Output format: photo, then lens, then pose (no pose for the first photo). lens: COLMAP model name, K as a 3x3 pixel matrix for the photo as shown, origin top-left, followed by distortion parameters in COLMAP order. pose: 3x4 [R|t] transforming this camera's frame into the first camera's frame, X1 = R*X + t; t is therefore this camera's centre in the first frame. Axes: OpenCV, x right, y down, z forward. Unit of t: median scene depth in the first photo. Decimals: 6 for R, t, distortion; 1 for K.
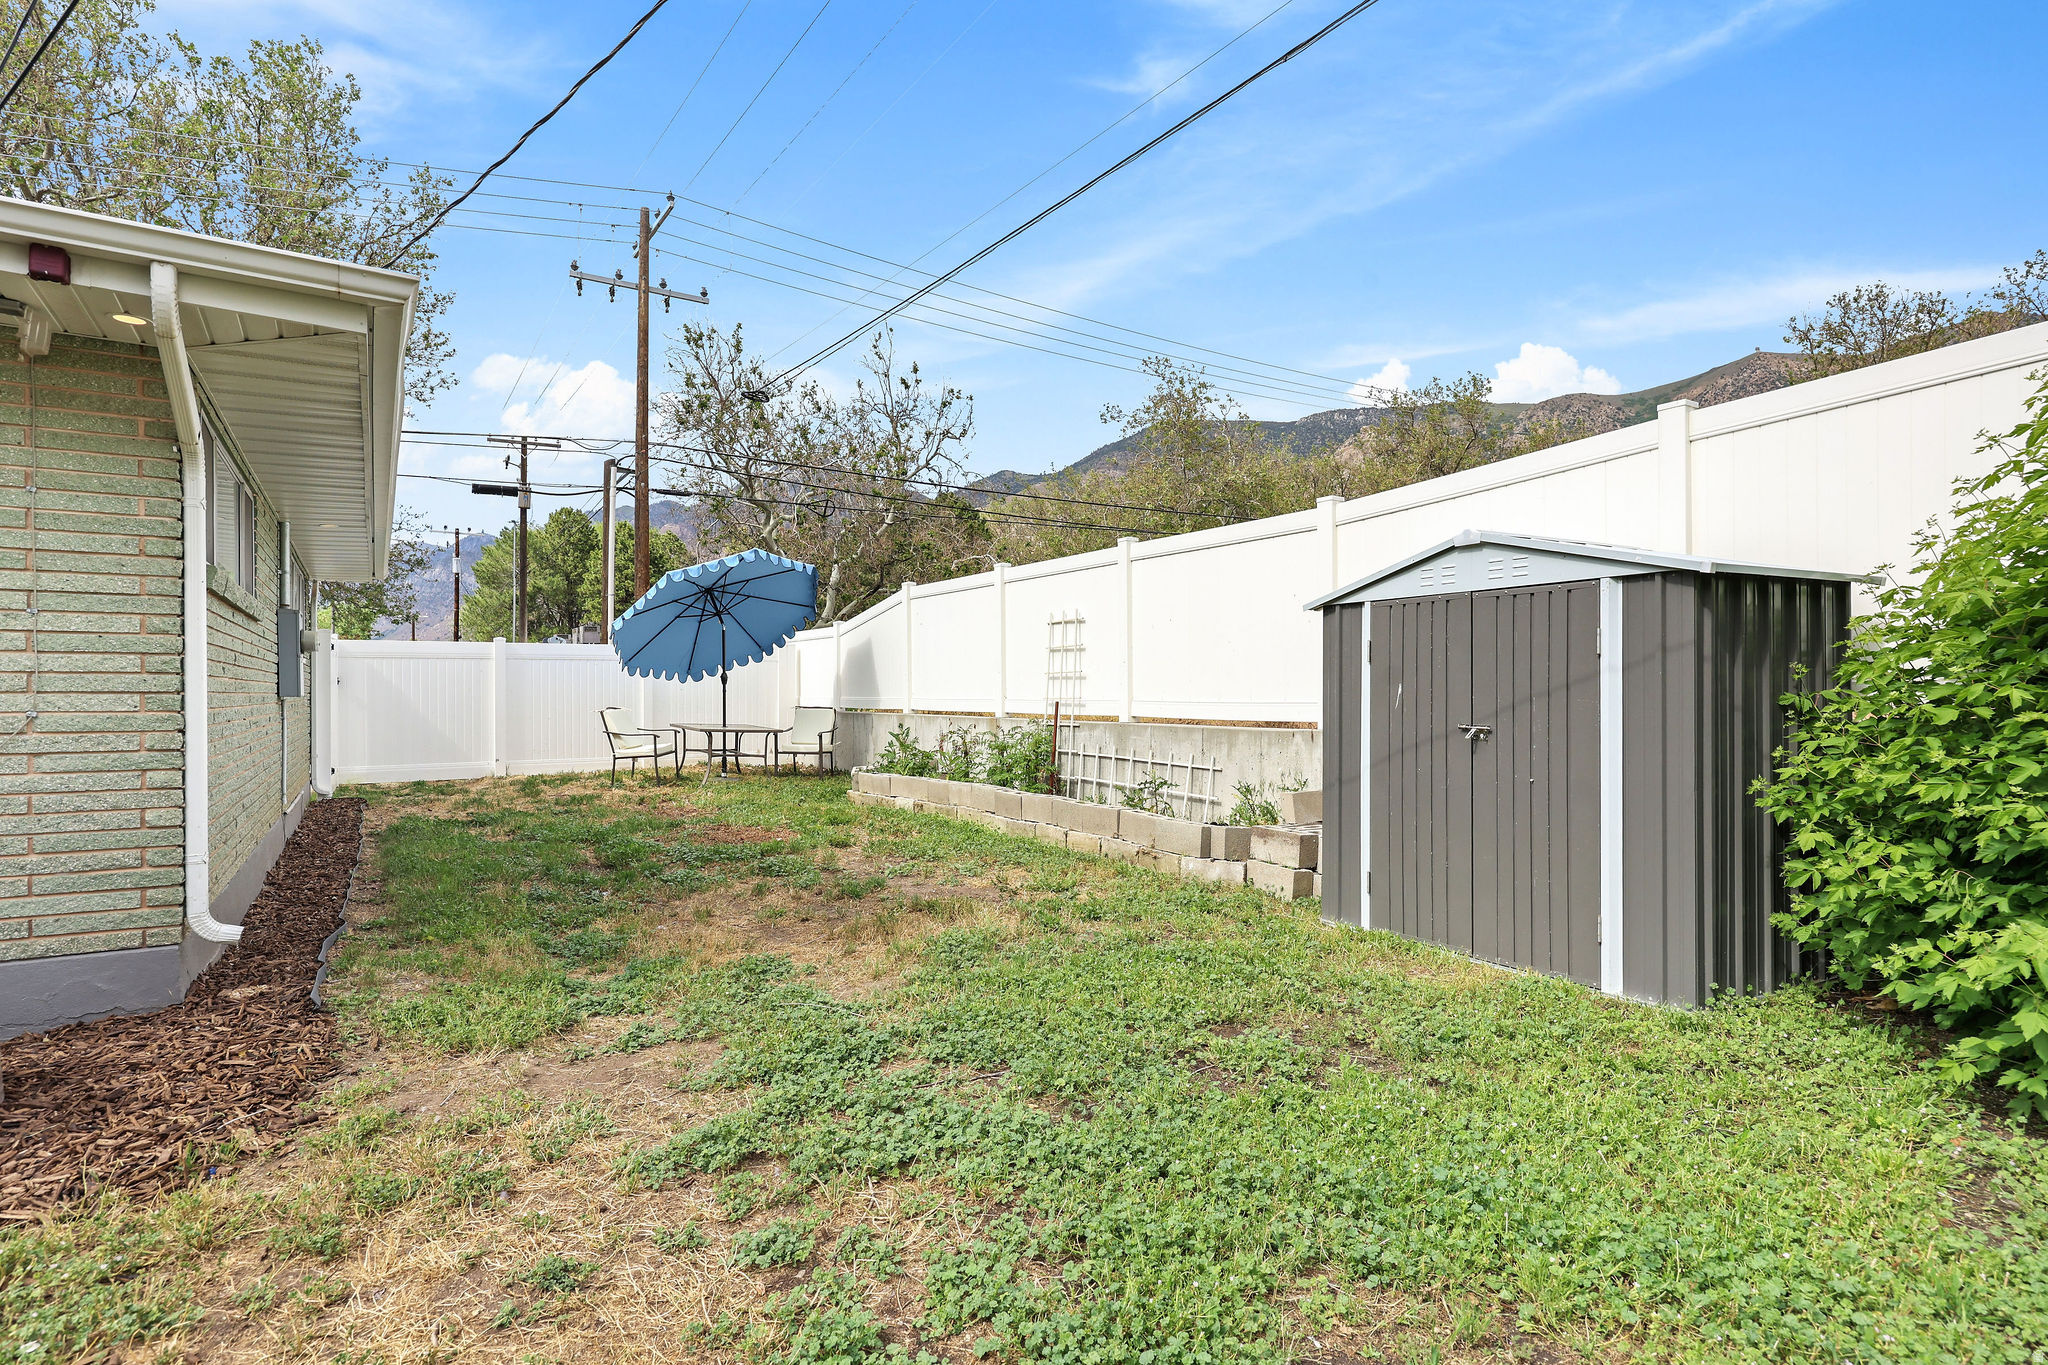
lens RADIAL K [[1026.0, 0, 1004.9], [0, 1026.0, 679.5], [0, 0, 1]] dist [0.001978, -0.001624]
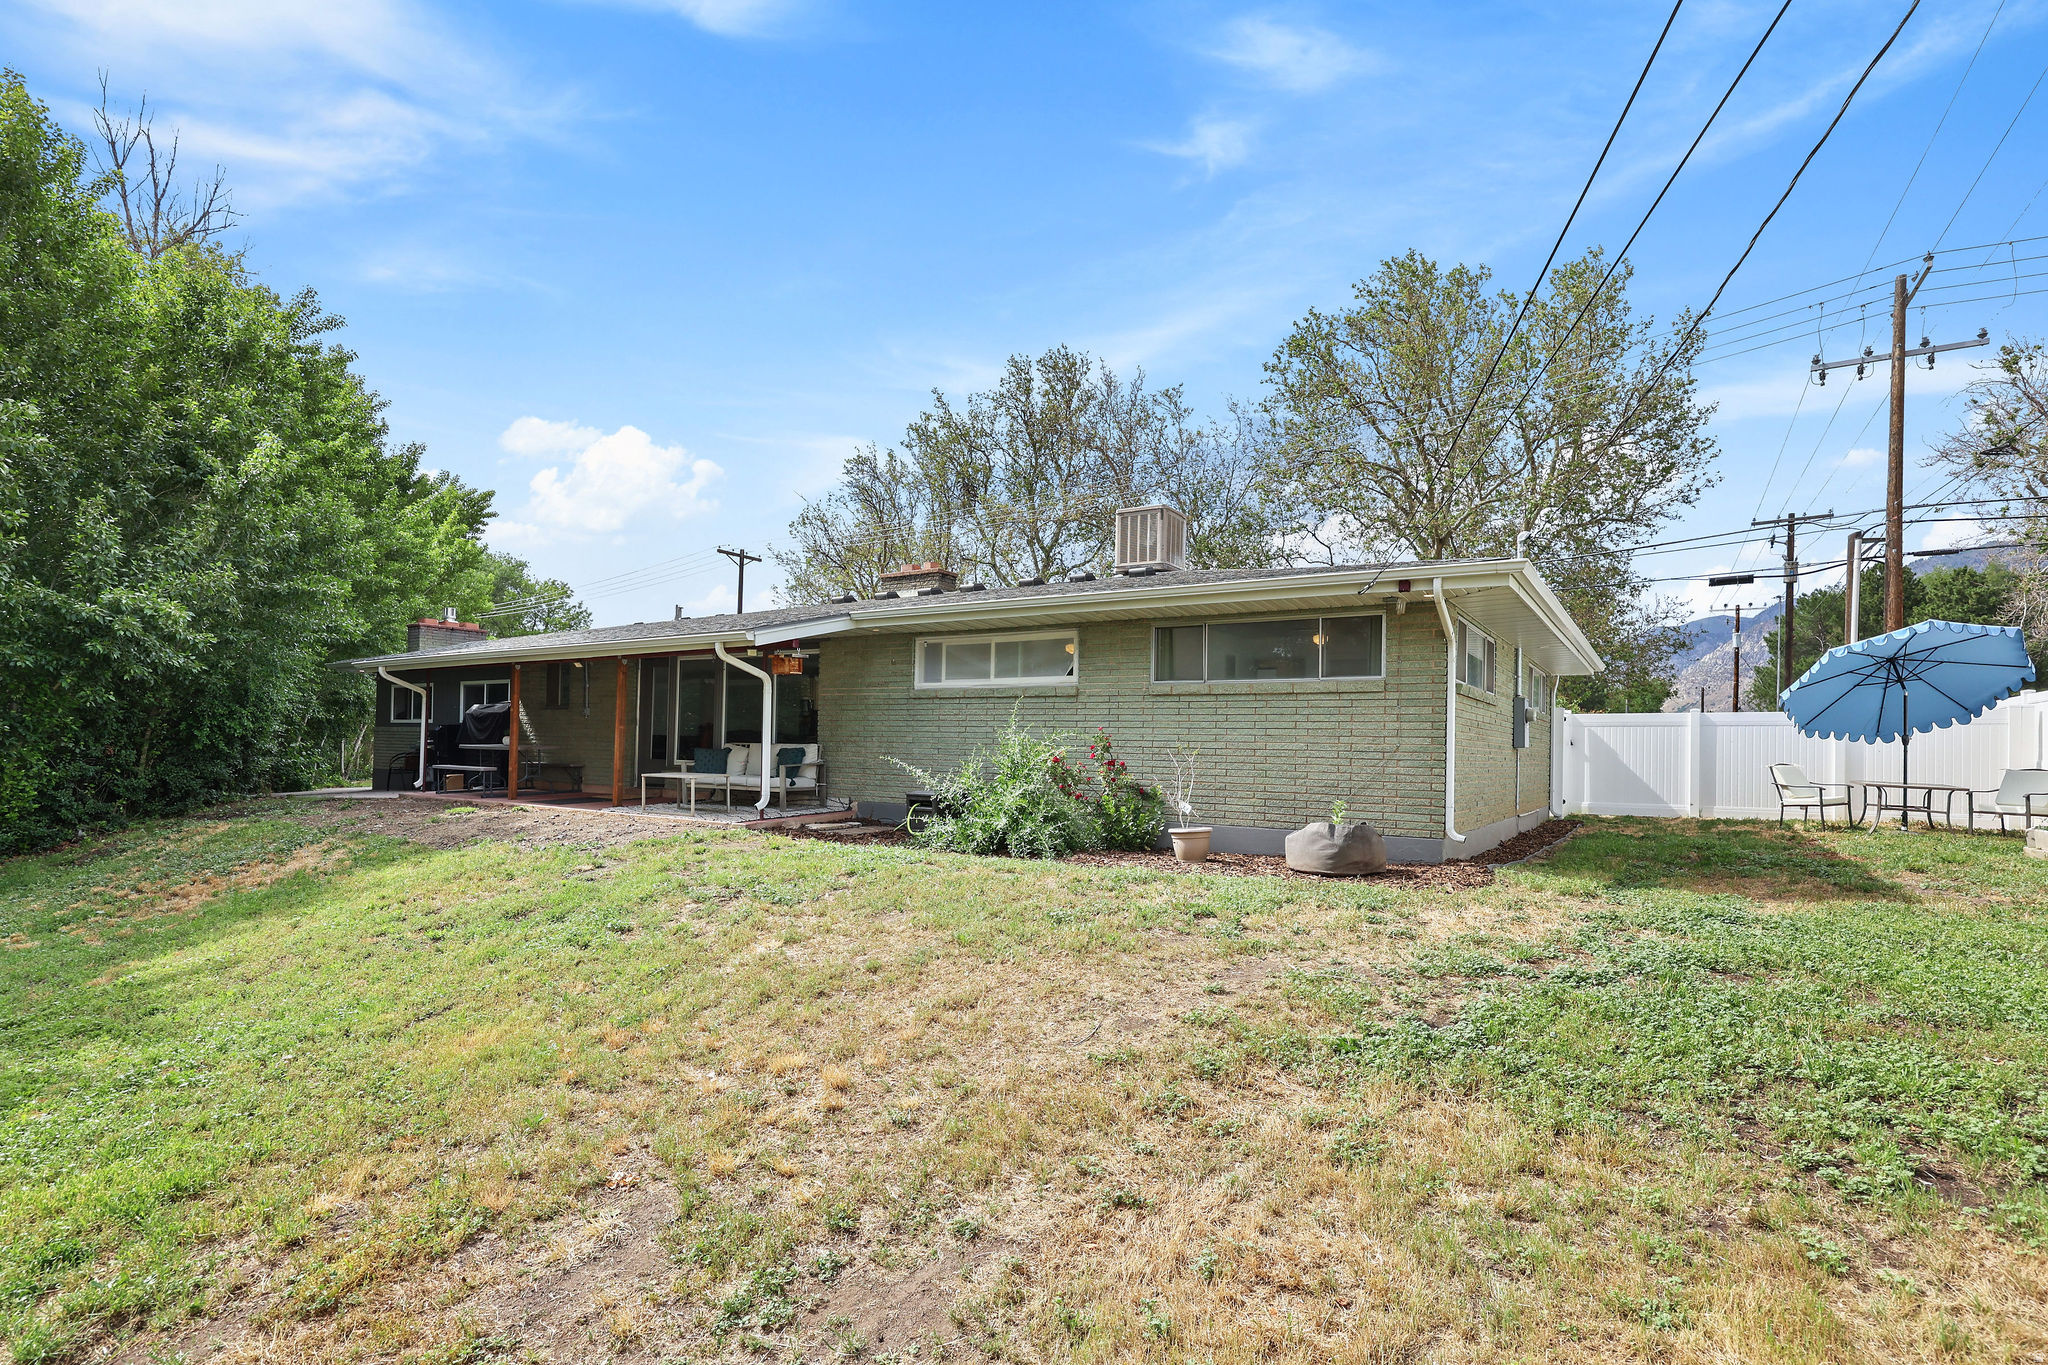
lens RADIAL K [[895.4, 0, 1035.2], [0, 895.4, 768.6], [0, 0, 1]] dist [0.000053, 0.000064]
pose [[0.397326, 0.029805, -0.917194, 0.210642], [-0.009323, 0.999552, 0.028442, 0.009629], [0.917630, -0.002750, 0.397425, -0.204875]]
